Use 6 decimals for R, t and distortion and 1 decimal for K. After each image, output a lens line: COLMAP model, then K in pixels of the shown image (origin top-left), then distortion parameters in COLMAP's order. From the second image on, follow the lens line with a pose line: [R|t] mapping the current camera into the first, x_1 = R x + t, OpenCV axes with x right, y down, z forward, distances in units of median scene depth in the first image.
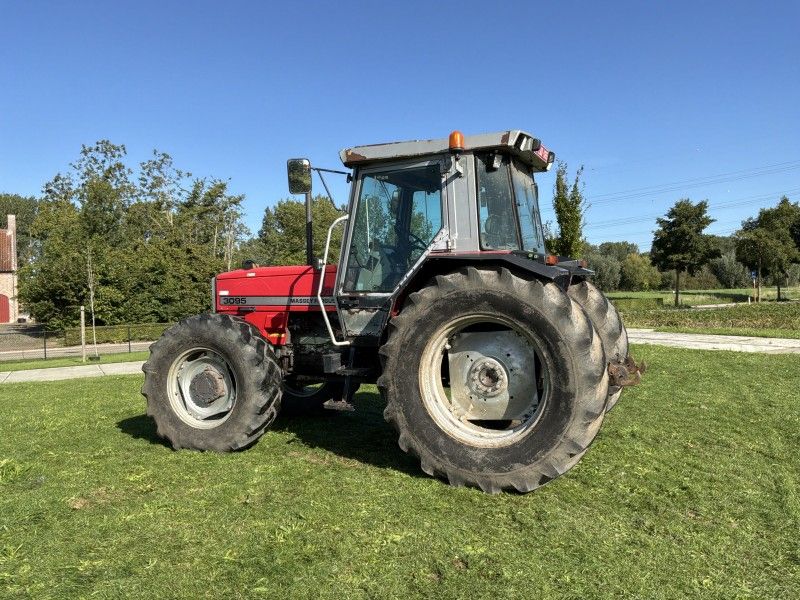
lens RADIAL K [[662.5, 0, 397.5], [0, 662.5, 300.9], [0, 0, 1]] dist [0.086852, -0.155125]
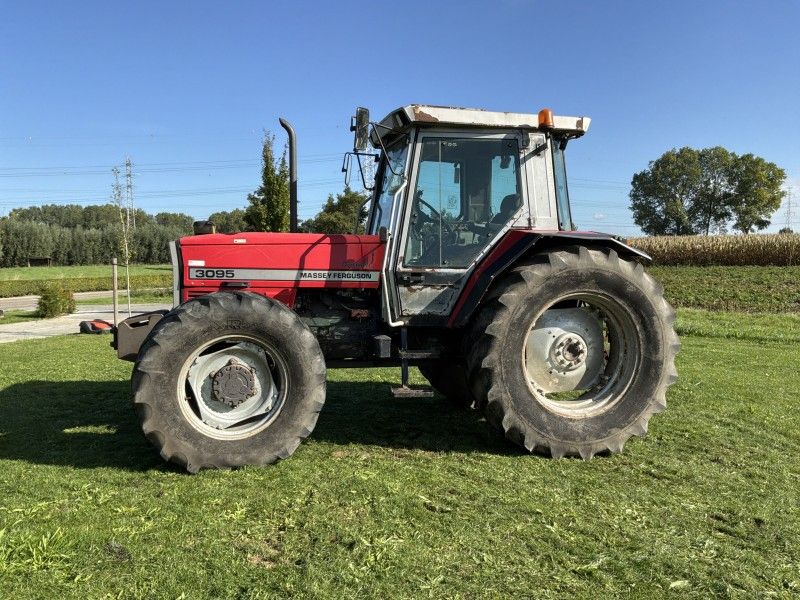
lens RADIAL K [[662.5, 0, 397.2], [0, 662.5, 302.7], [0, 0, 1]] dist [0.086852, -0.155125]
pose [[0.797385, -0.012804, 0.603335, -0.604113], [-0.014319, 0.999092, 0.040127, -0.000721], [-0.603301, -0.040636, 0.796478, 0.277387]]
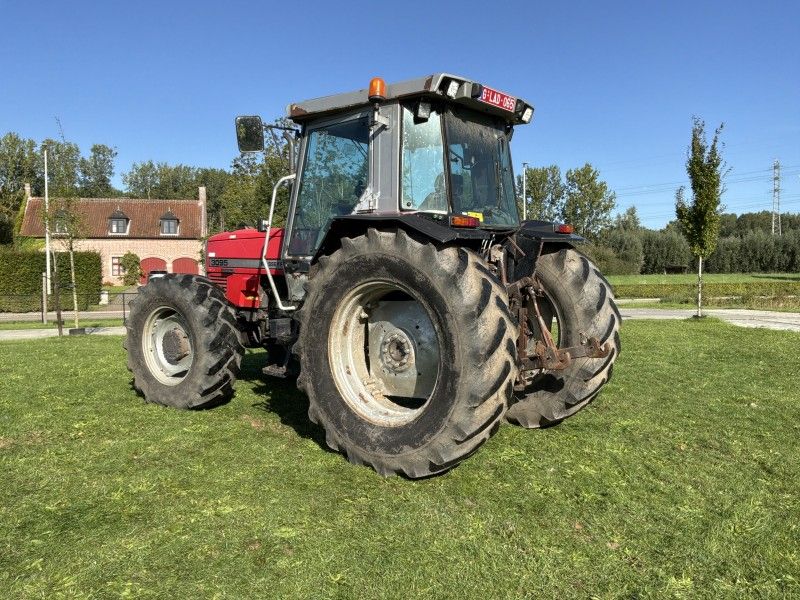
lens RADIAL K [[662.5, 0, 396.7], [0, 662.5, 302.9], [0, 0, 1]] dist [0.086852, -0.155125]
pose [[0.963608, 0.040397, -0.264249, 0.314872], [-0.028739, 0.998442, 0.047837, 0.005265], [0.265770, -0.038502, 0.963267, 0.105766]]
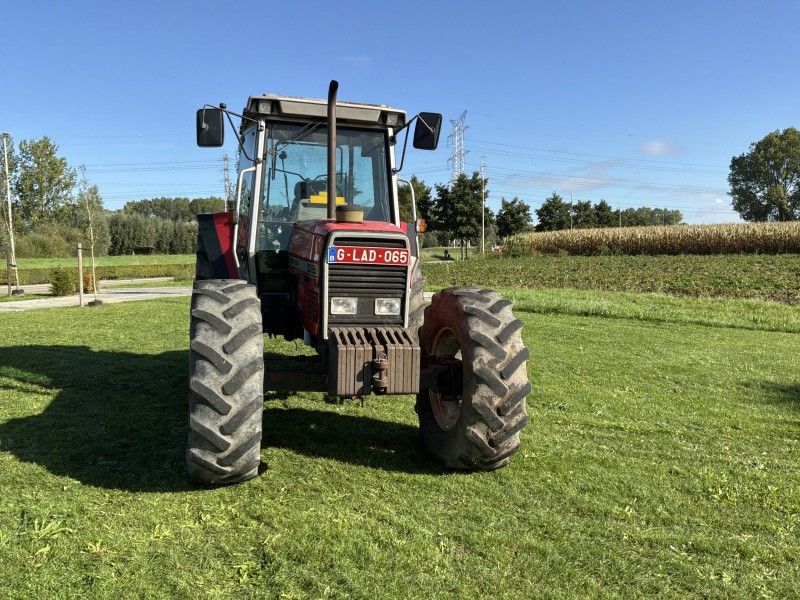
lens RADIAL K [[662.5, 0, 395.3], [0, 662.5, 303.4], [0, 0, 1]] dist [0.086852, -0.155125]
pose [[0.877085, -0.013733, 0.480139, -0.194894], [-0.016640, 0.998122, 0.058946, 0.014104], [-0.480047, -0.059690, 0.875209, -0.250418]]
